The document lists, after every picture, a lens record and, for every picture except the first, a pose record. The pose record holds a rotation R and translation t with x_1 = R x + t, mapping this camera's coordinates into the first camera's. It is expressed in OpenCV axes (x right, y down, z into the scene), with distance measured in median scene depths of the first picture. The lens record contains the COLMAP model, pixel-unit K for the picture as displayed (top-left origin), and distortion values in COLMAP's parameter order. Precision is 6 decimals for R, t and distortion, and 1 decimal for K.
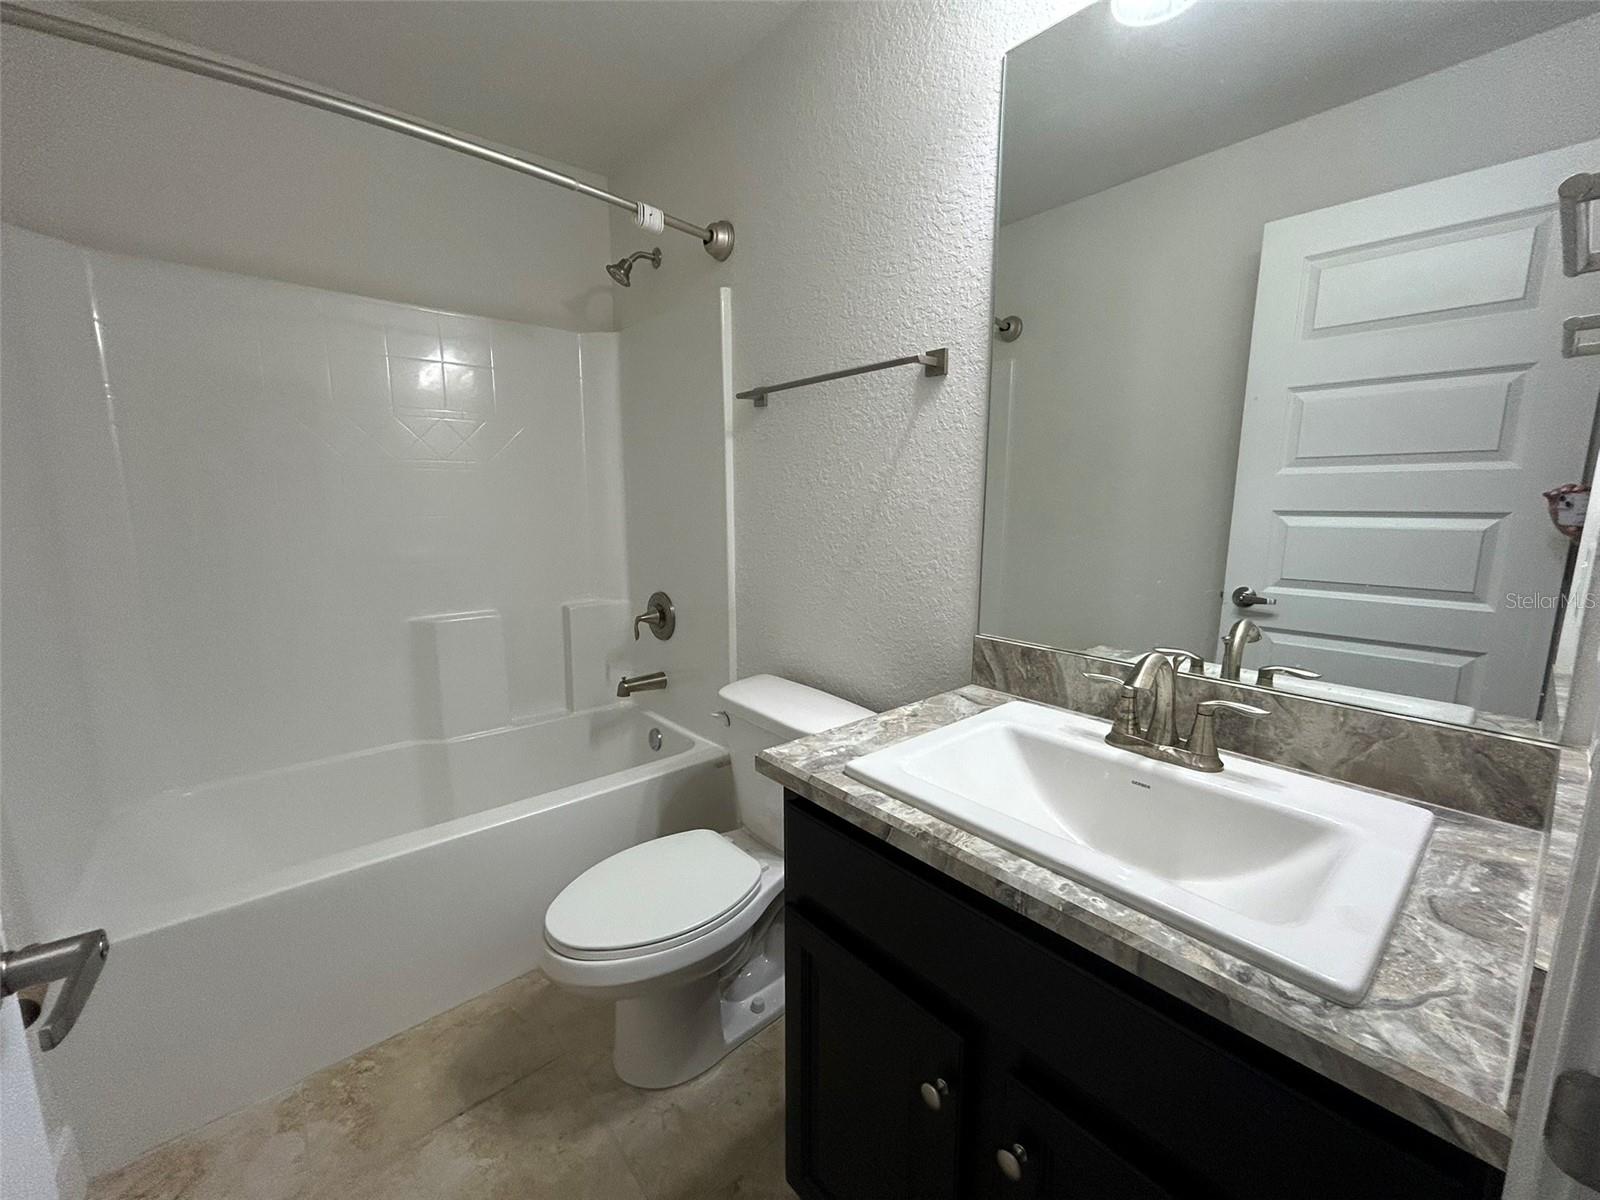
lens RADIAL K [[641.9, 0, 797.0], [0, 641.9, 600.9], [0, 0, 1]] dist [0.005948, -0.000953]
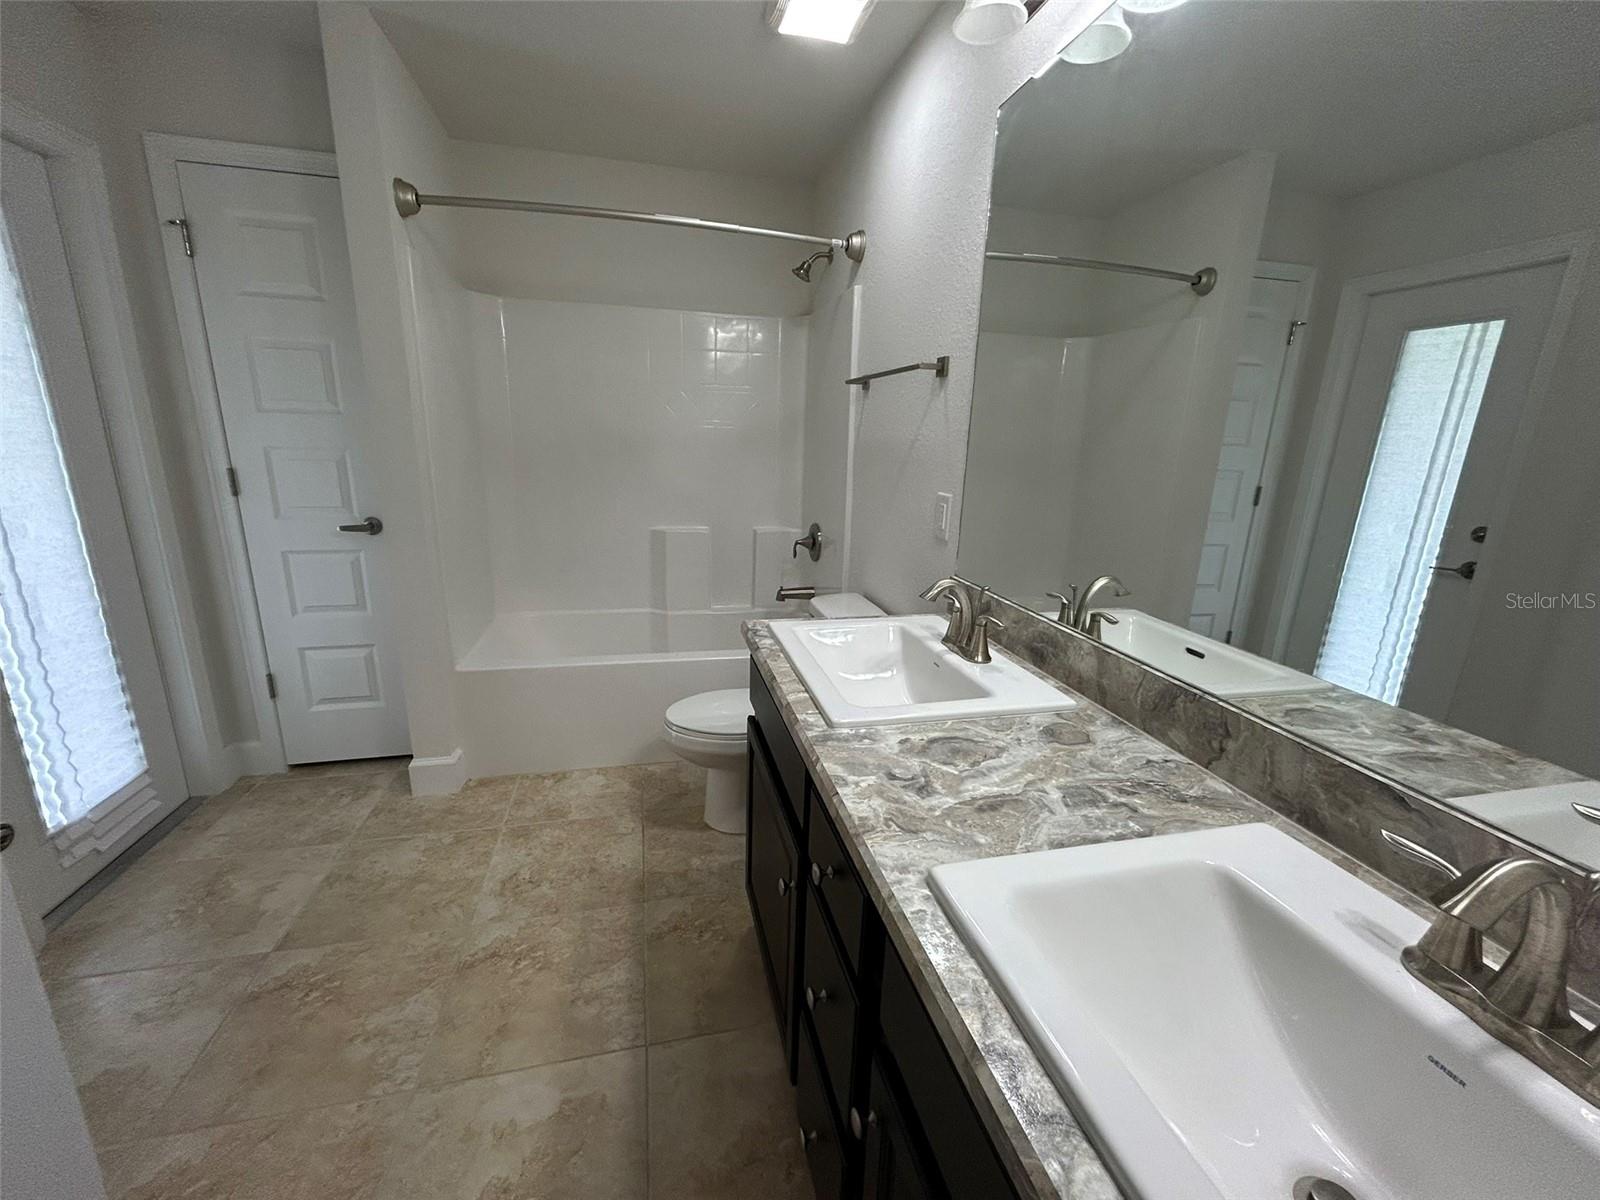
lens RADIAL K [[641.9, 0, 802.9], [0, 641.9, 596.3], [0, 0, 1]] dist [0.005948, -0.000953]
pose [[0.895799, 0.138305, -0.422394, 0.590873], [-0.096071, 0.988138, 0.119803, -0.042618], [0.433953, -0.066740, 0.898460, -0.319744]]
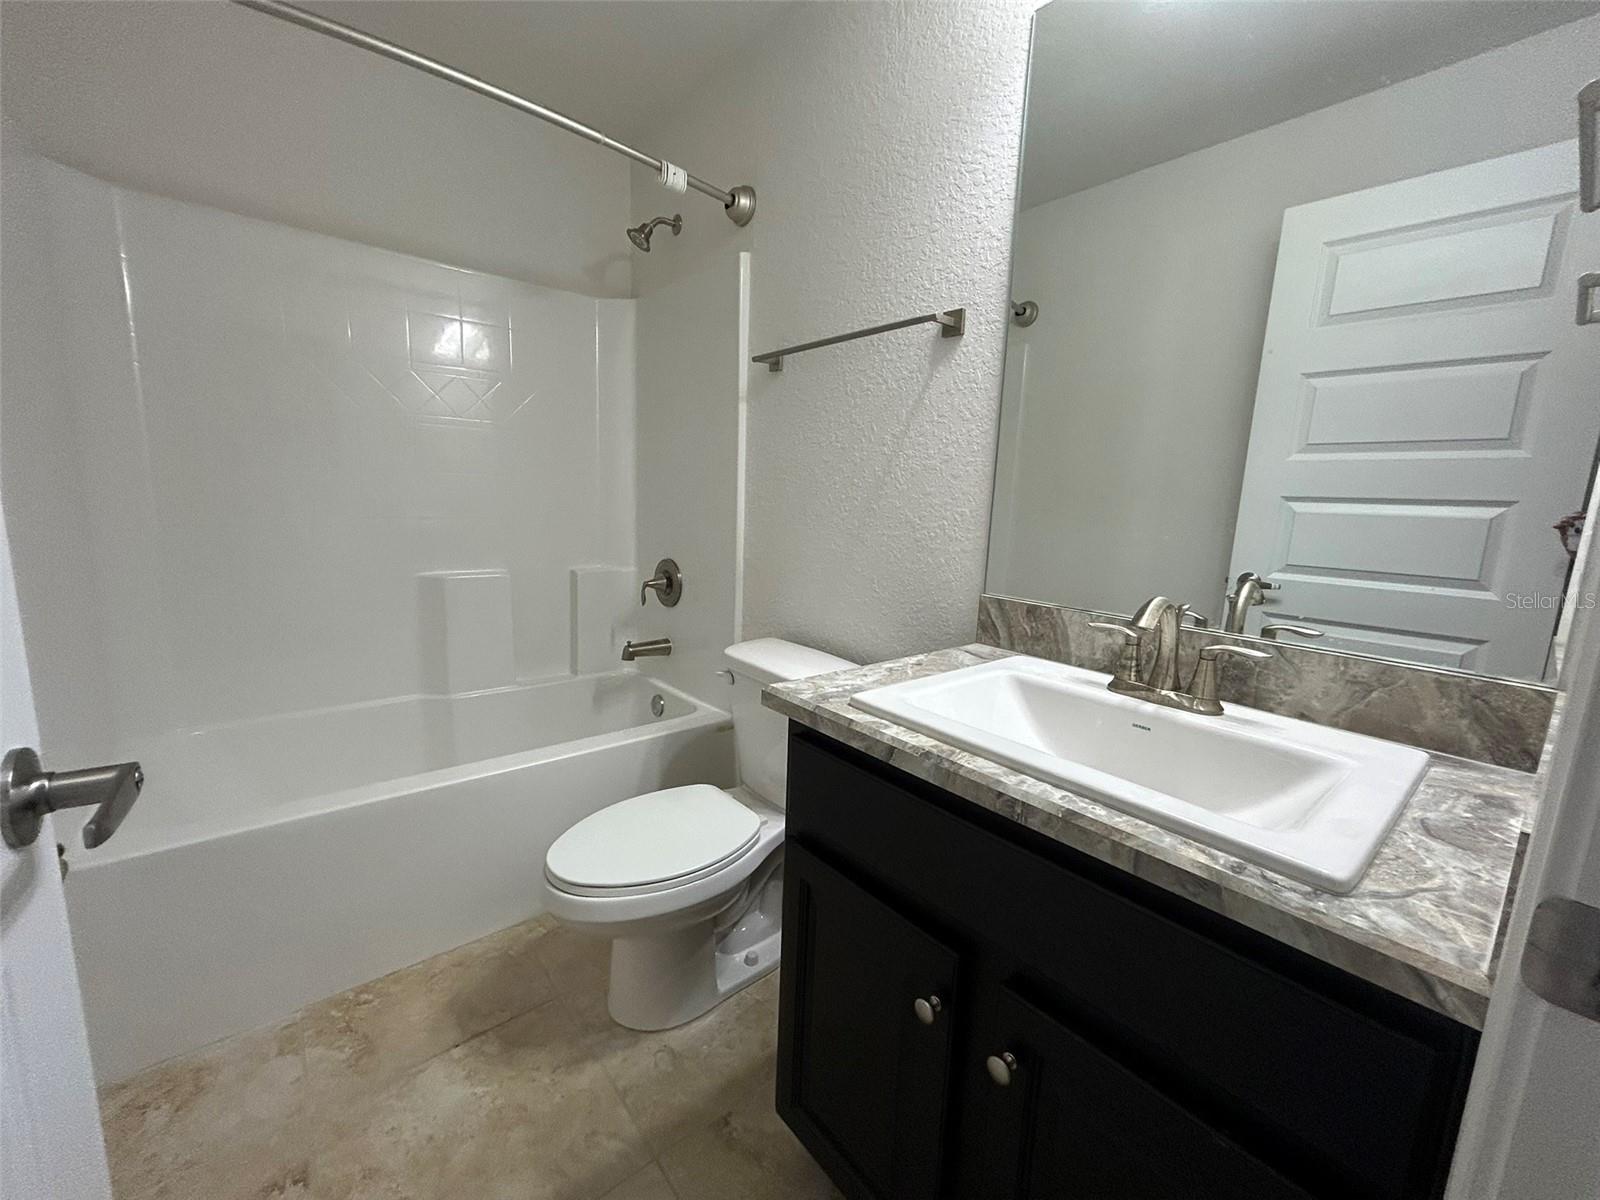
lens RADIAL K [[641.9, 0, 797.7], [0, 641.9, 599.6], [0, 0, 1]] dist [0.005948, -0.000953]
pose [[0.999290, 0.037528, -0.003187, -0.007911], [-0.037517, 0.999290, 0.003504, 0.070415], [0.003316, -0.003382, 0.999989, -0.010896]]
